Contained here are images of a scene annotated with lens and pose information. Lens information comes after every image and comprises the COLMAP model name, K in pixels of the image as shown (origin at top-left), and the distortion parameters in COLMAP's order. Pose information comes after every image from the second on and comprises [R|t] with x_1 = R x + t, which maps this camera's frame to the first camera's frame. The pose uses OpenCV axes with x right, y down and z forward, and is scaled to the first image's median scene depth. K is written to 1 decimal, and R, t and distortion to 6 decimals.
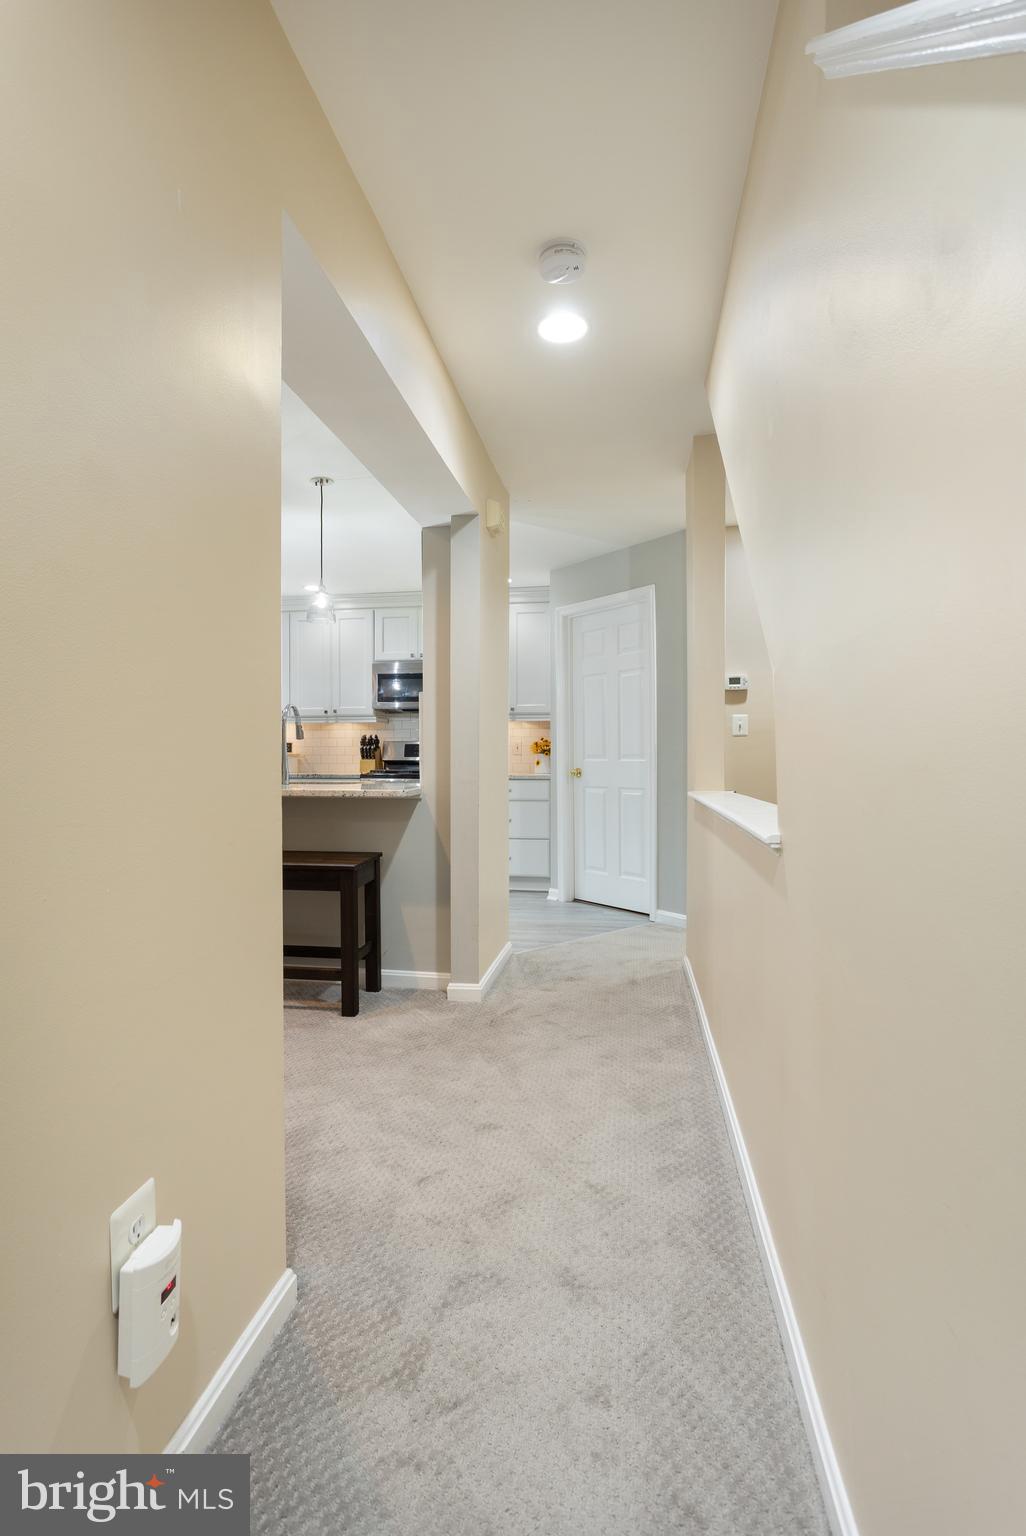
lens RADIAL K [[756.8, 0, 513.3], [0, 756.8, 762.9], [0, 0, 1]] dist [0.000095, -0.000031]
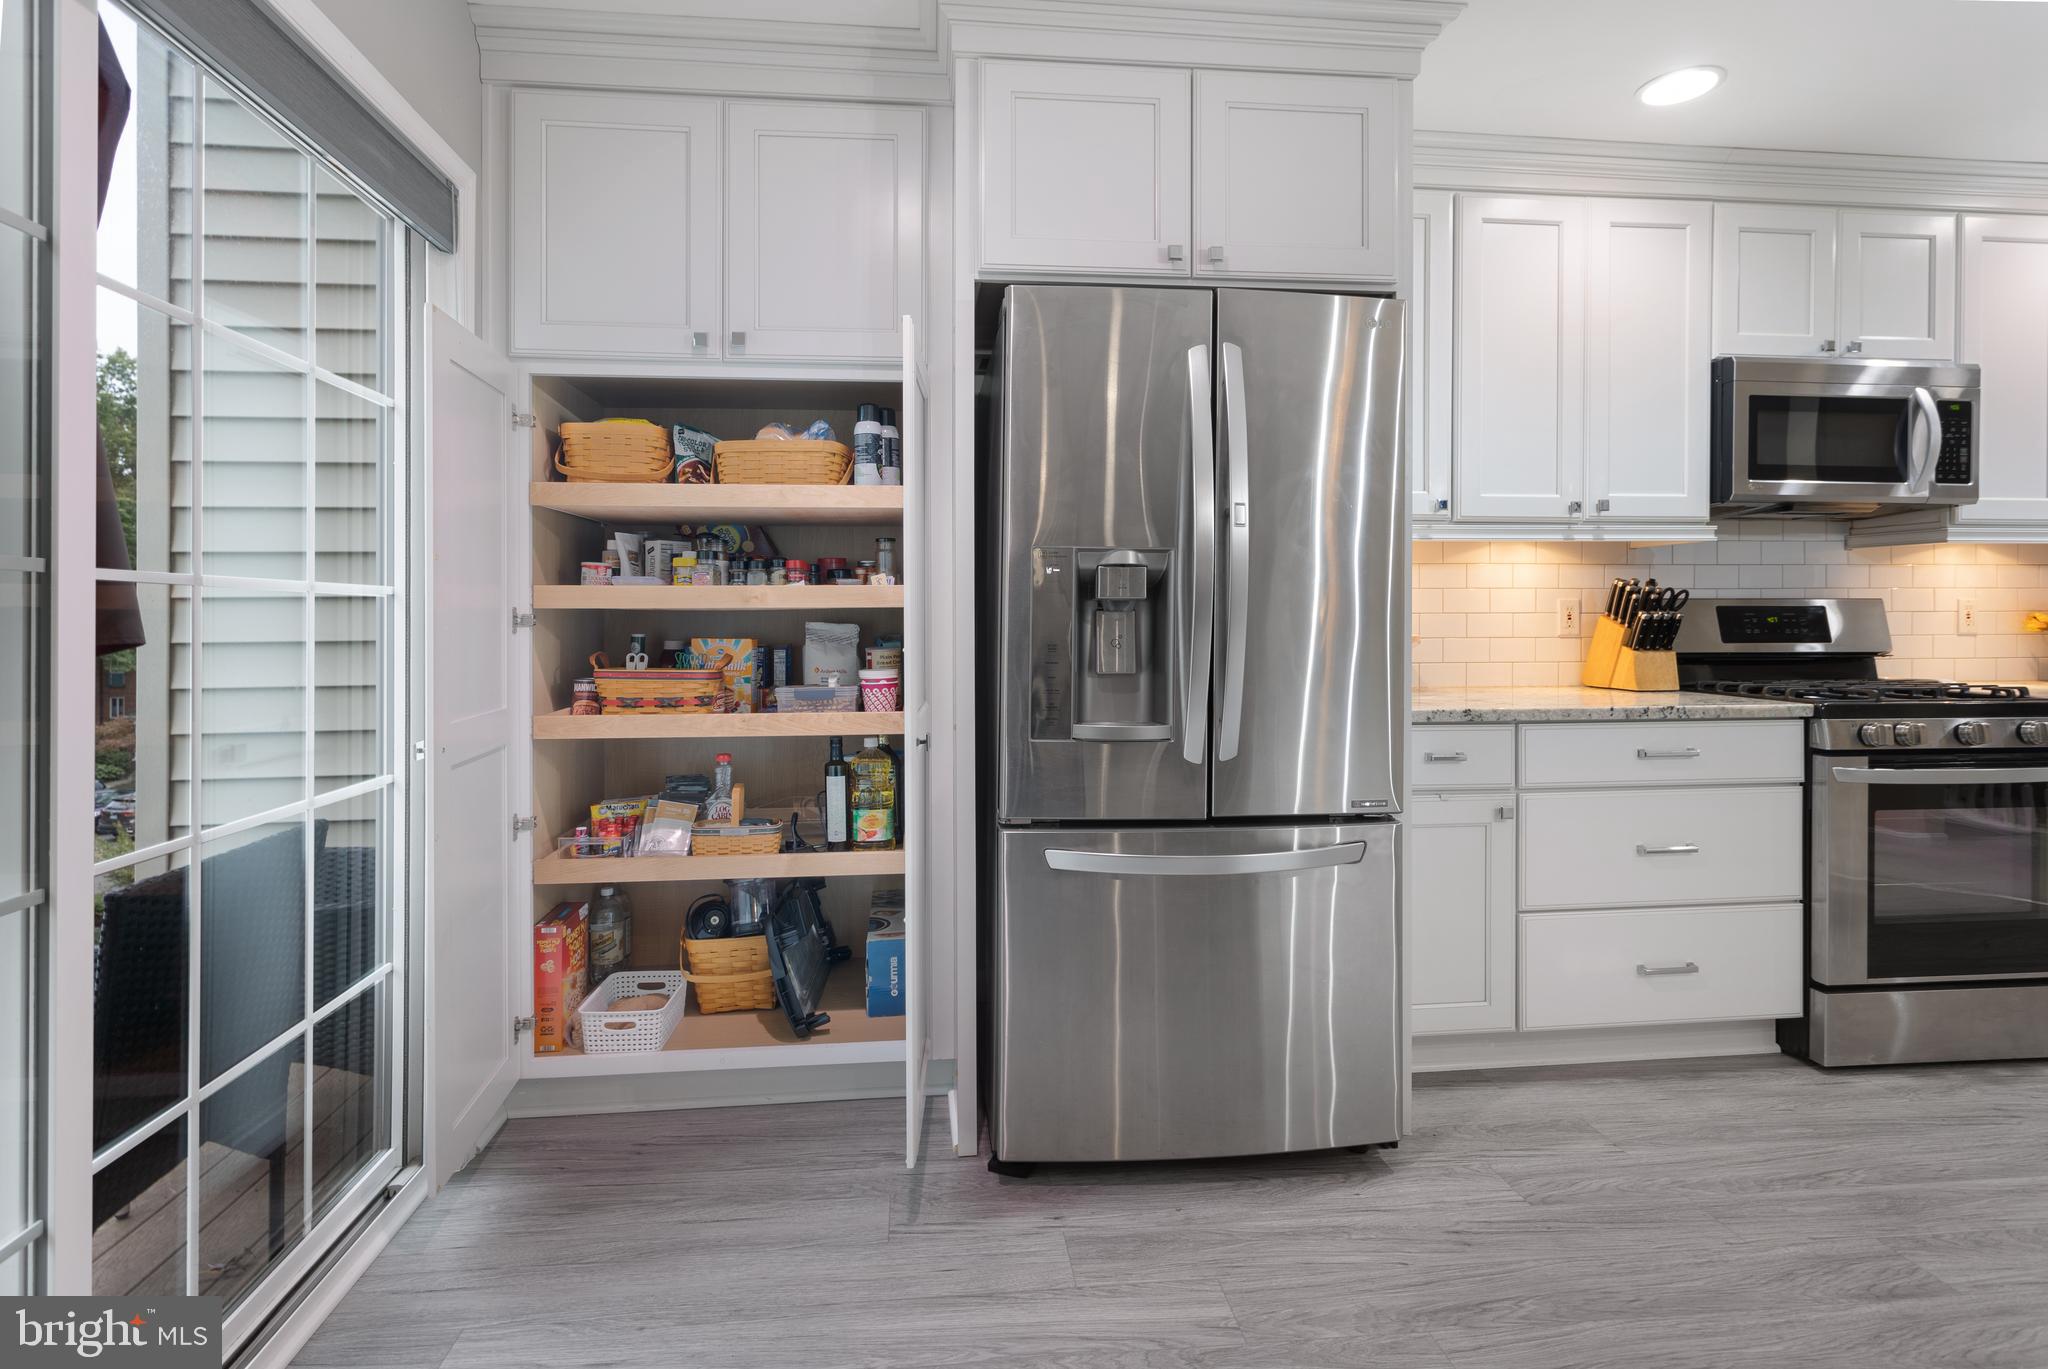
lens RADIAL K [[981.5, 0, 1047.4], [0, 981.5, 612.5], [0, 0, 1]] dist [0.000412, 0.001206]
pose [[0.962218, 0.001557, 0.272275, -0.588327], [0.002668, 0.999882, -0.015147, -0.016495], [-0.272266, 0.015301, 0.962100, 0.669219]]
